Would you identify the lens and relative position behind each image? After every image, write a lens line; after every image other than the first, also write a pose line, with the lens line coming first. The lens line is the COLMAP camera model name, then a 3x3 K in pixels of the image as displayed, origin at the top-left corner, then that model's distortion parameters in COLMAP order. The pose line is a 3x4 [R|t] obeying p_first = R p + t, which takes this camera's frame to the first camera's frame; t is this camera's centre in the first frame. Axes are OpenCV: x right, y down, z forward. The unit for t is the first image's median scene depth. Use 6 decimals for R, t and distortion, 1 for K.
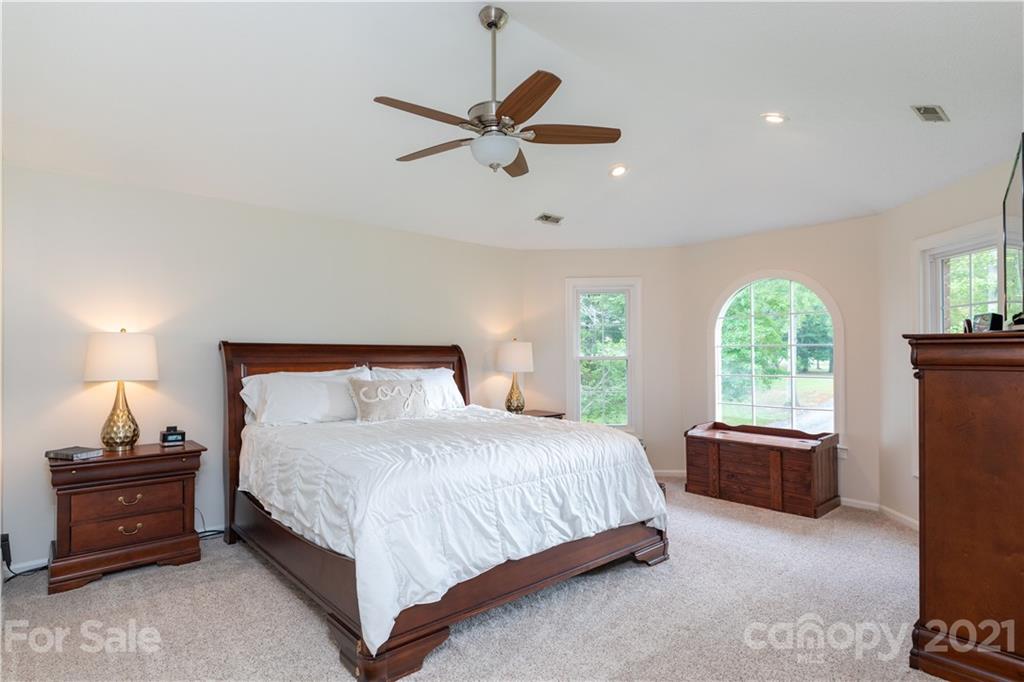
lens RADIAL K [[546.2, 0, 513.3], [0, 546.2, 344.0], [0, 0, 1]] dist [-0.026328, -0.000272]
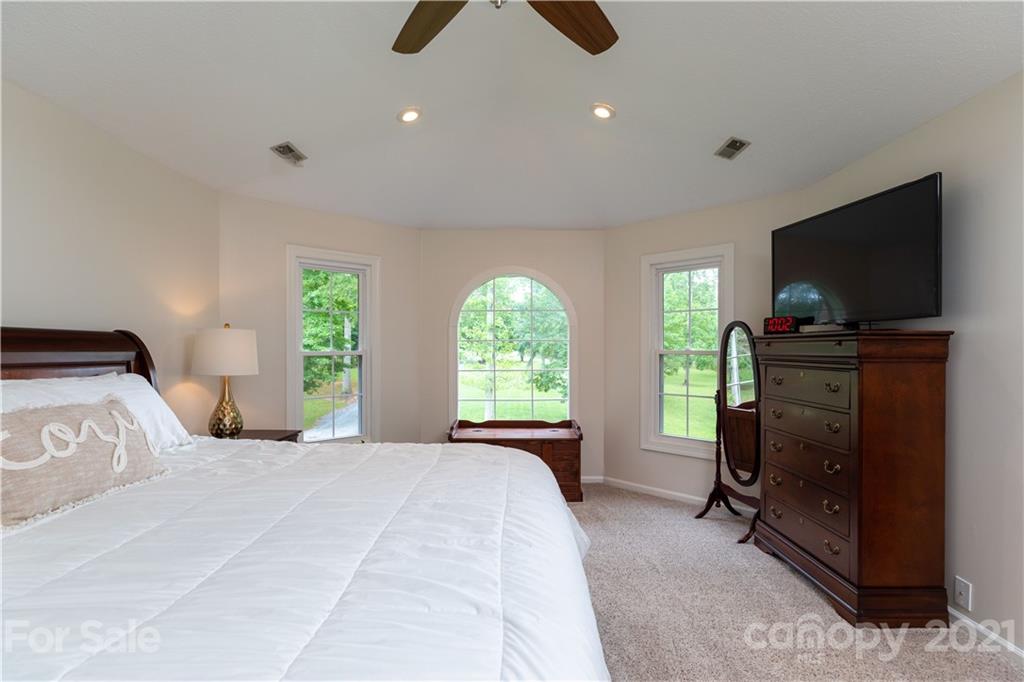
lens RADIAL K [[487.6, 0, 513.5], [0, 487.6, 348.7], [0, 0, 1]] dist [-0.020976, 0.000007]
pose [[0.659574, 0.003533, 0.751631, -0.216495], [-0.015819, 0.999833, 0.009182, 0.009925], [-0.751473, -0.017946, 0.659520, 0.390183]]
